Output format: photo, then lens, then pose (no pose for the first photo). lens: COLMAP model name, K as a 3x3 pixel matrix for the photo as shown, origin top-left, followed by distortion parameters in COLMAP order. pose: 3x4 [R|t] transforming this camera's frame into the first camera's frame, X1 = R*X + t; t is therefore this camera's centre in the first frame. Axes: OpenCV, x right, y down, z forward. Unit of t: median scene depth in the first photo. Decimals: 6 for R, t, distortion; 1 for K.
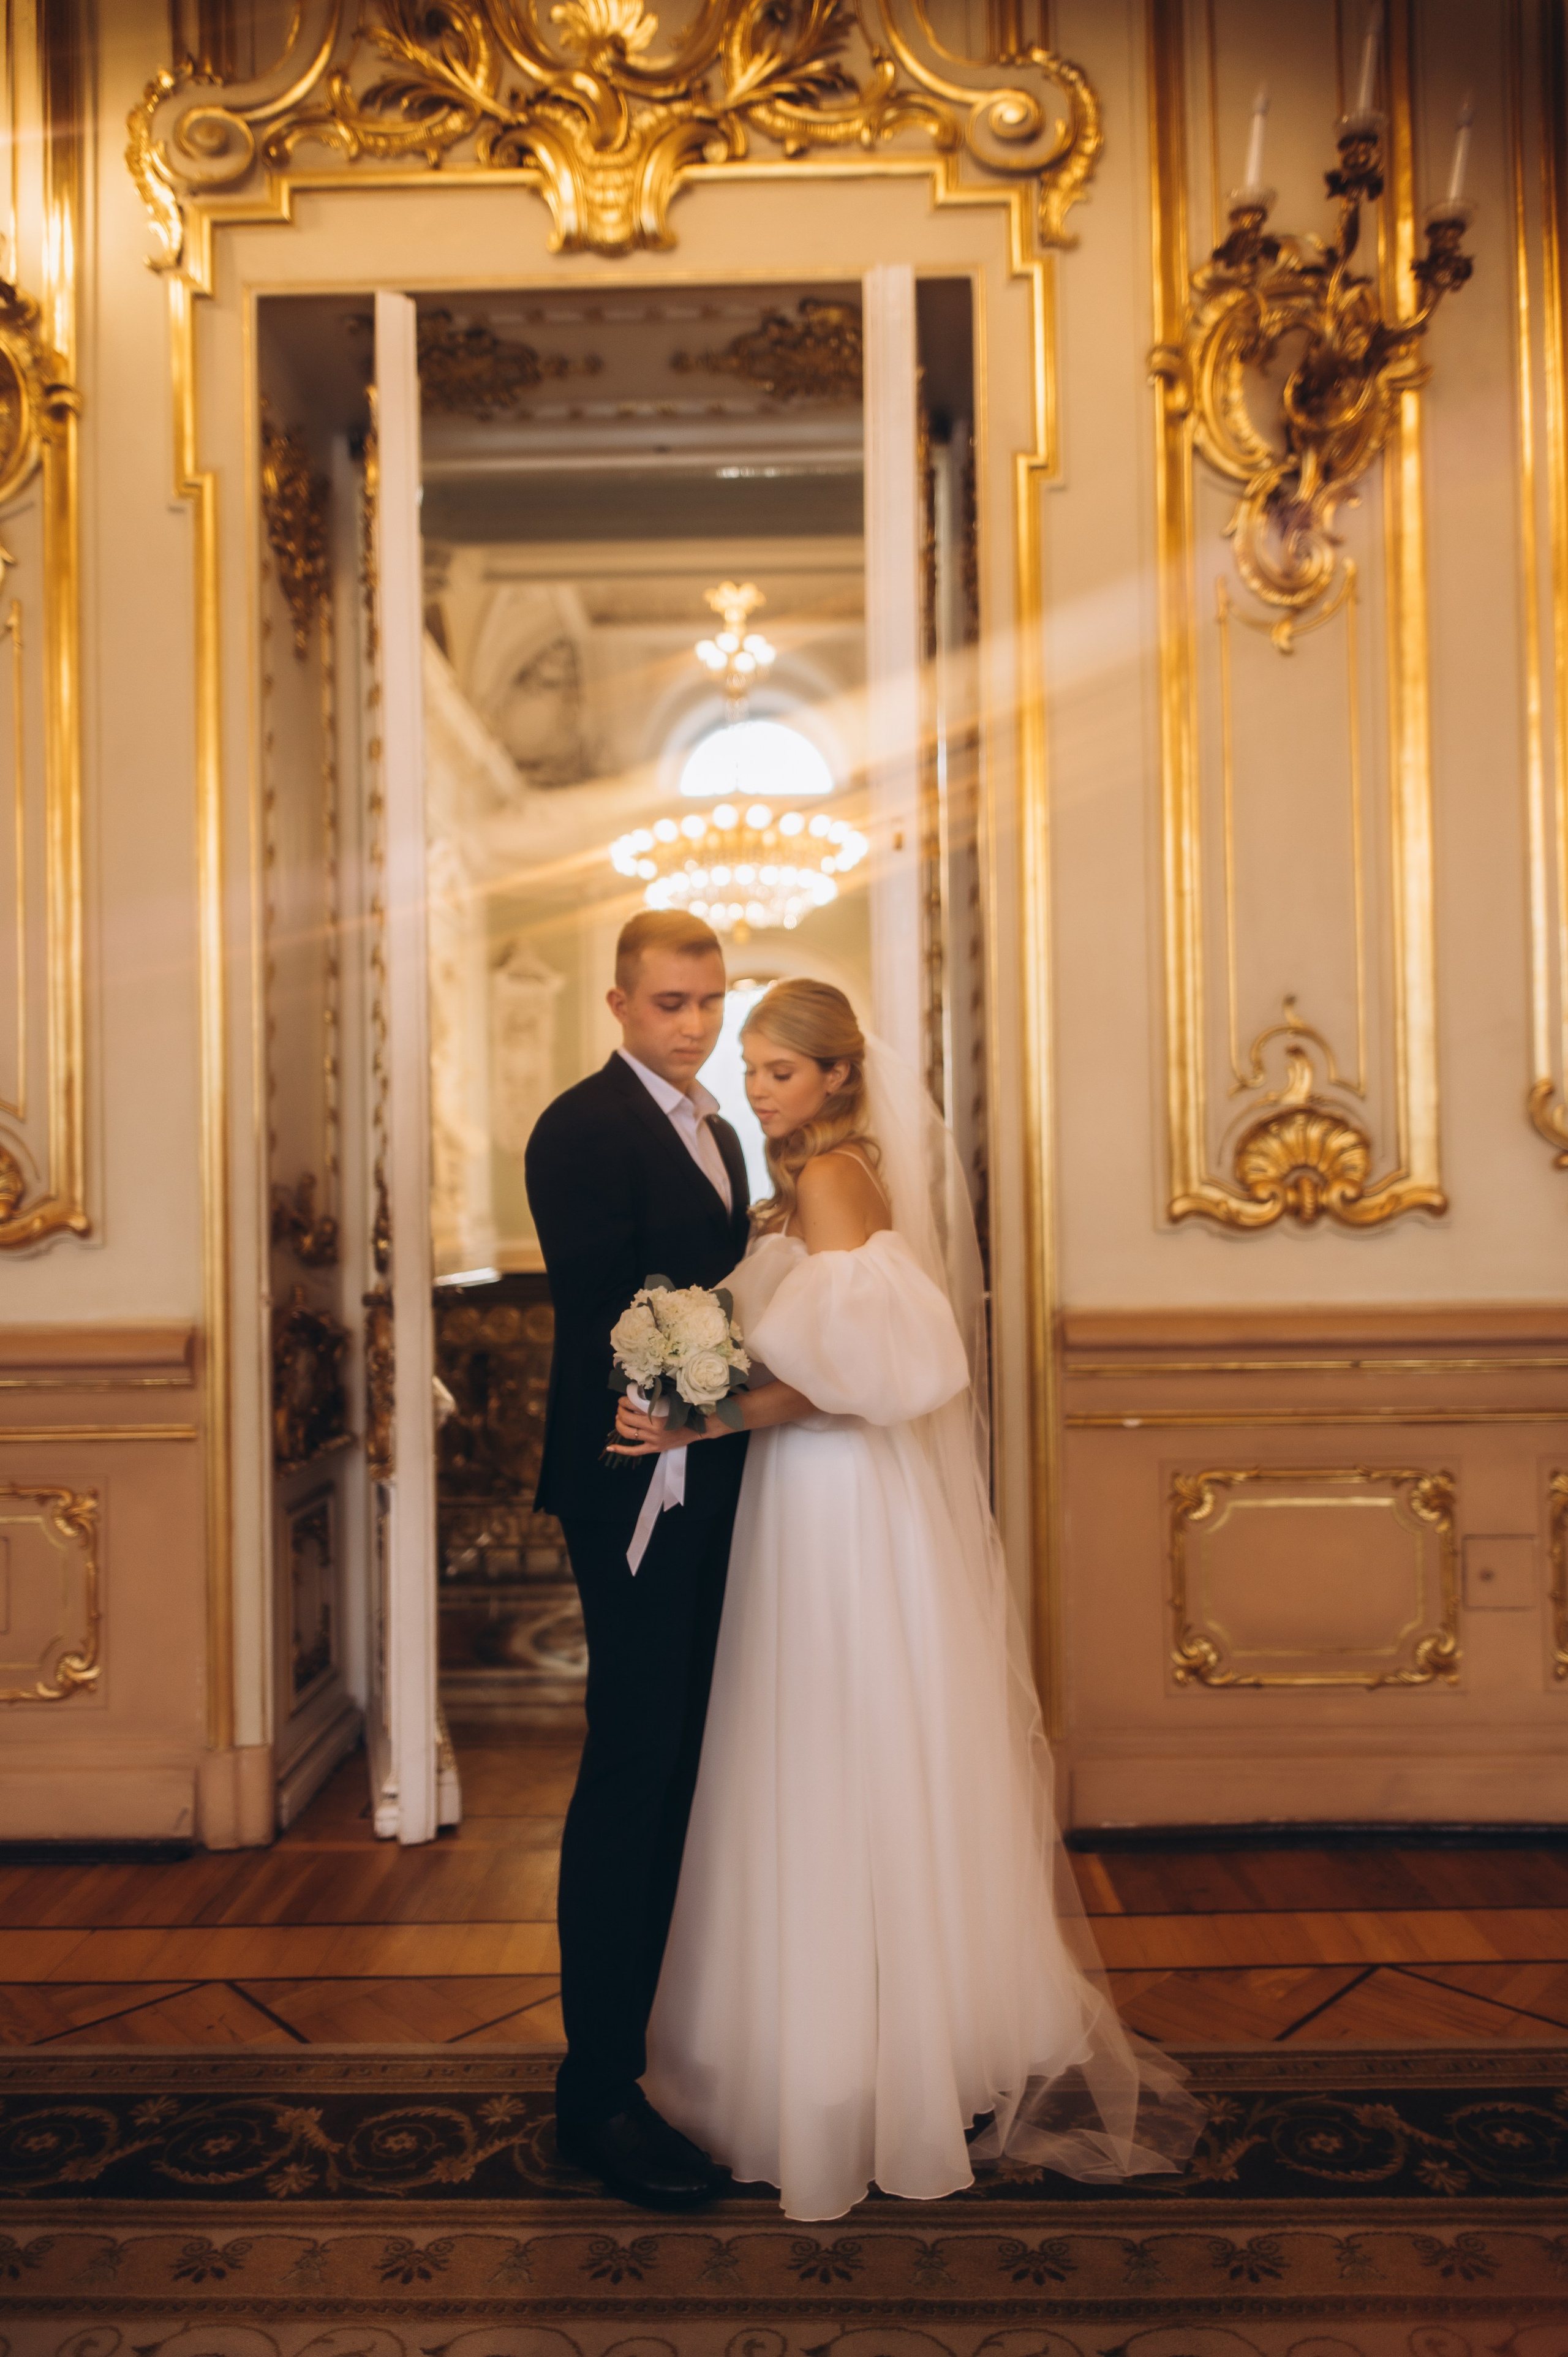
lens RADIAL K [[1597.4, 0, 791.6], [0, 1597.4, 1185.6], [0, 0, 1]] dist [0.011462, -0.012789]
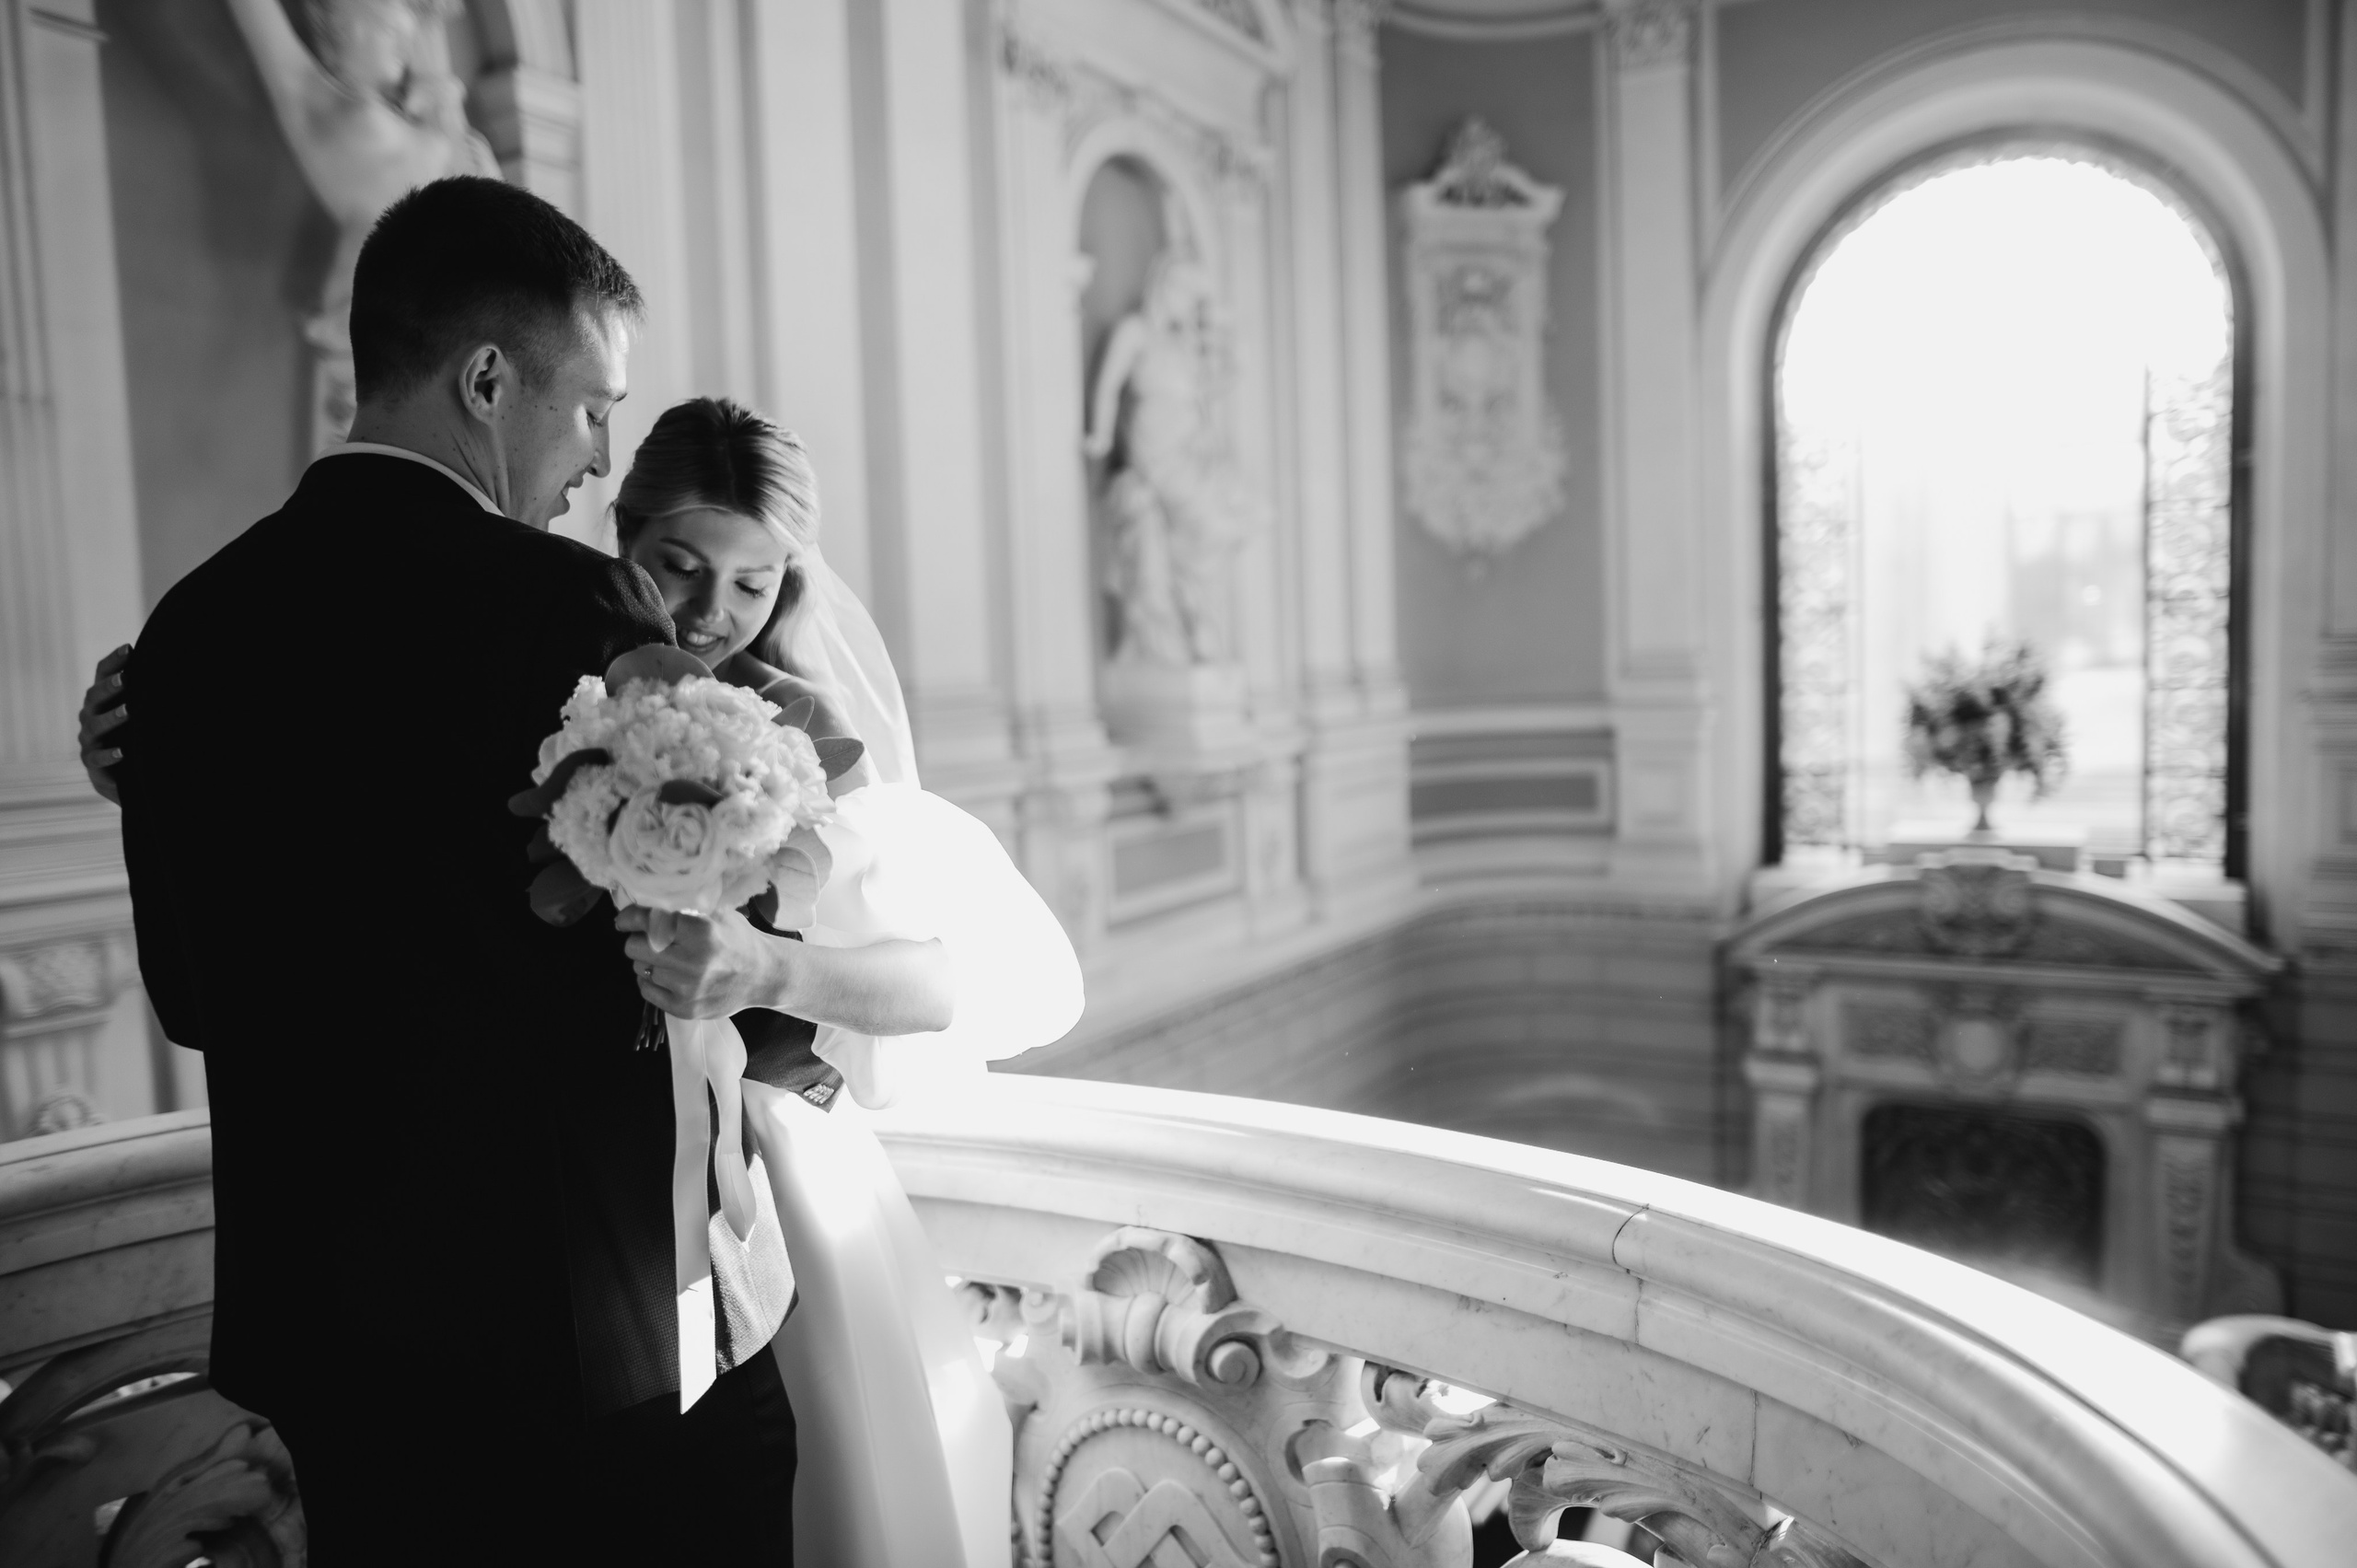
lens RADIAL K [[1614.7, 0, 1179.5], [0, 1614.7, 787.1], [0, 0, 1]] dist [-0.054898, 0.046214]
pose [[0.856589, 0.029396, -0.515161, 0.156827], [0.027154, 0.994425, 0.101895, 0.016784], [0.515284, -0.101270, 0.851015, 3.876113]]
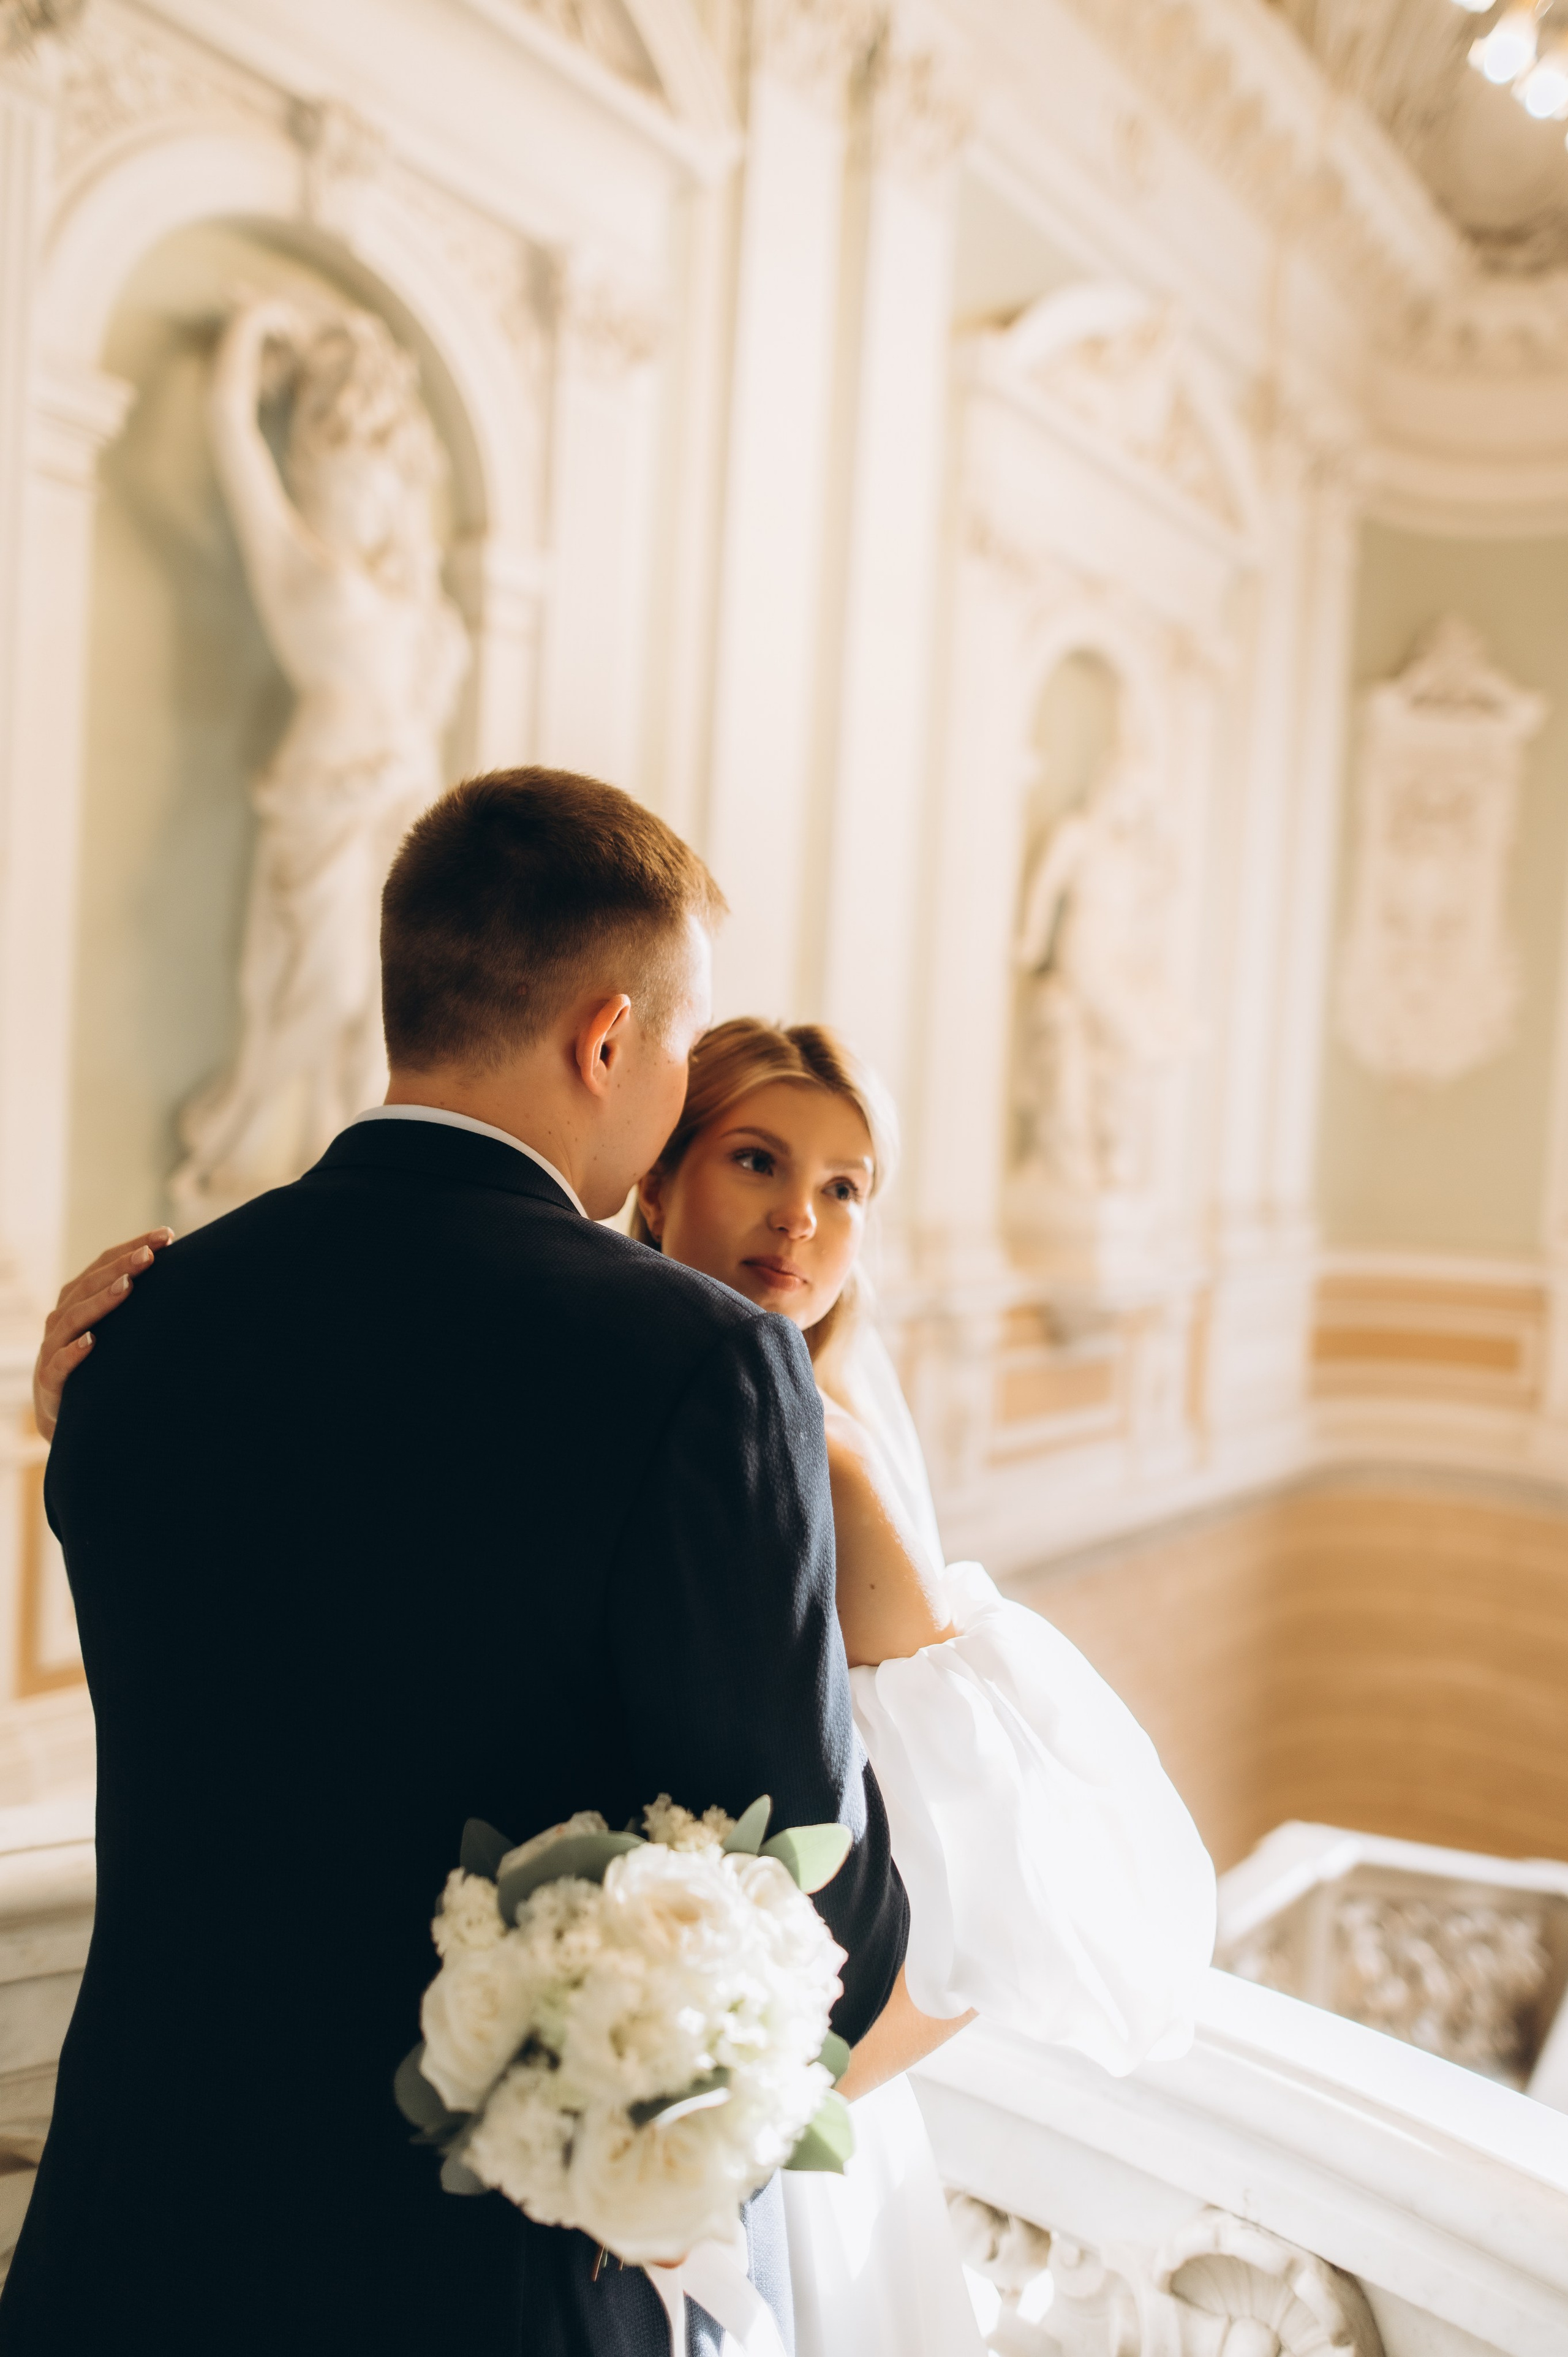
lens RADIAL K [[1597.4, 0, 791.6], [0, 1597.4, 1185.6], [0, 0, 1]] dist [0.011462, -0.012789]
pose [[0.767648, 0.090697, -0.634421, -0.021340], [-0.061669, 0.995795, 0.067740, -0.064862], [0.637897, -0.012876, 0.770014, 3.964596]]
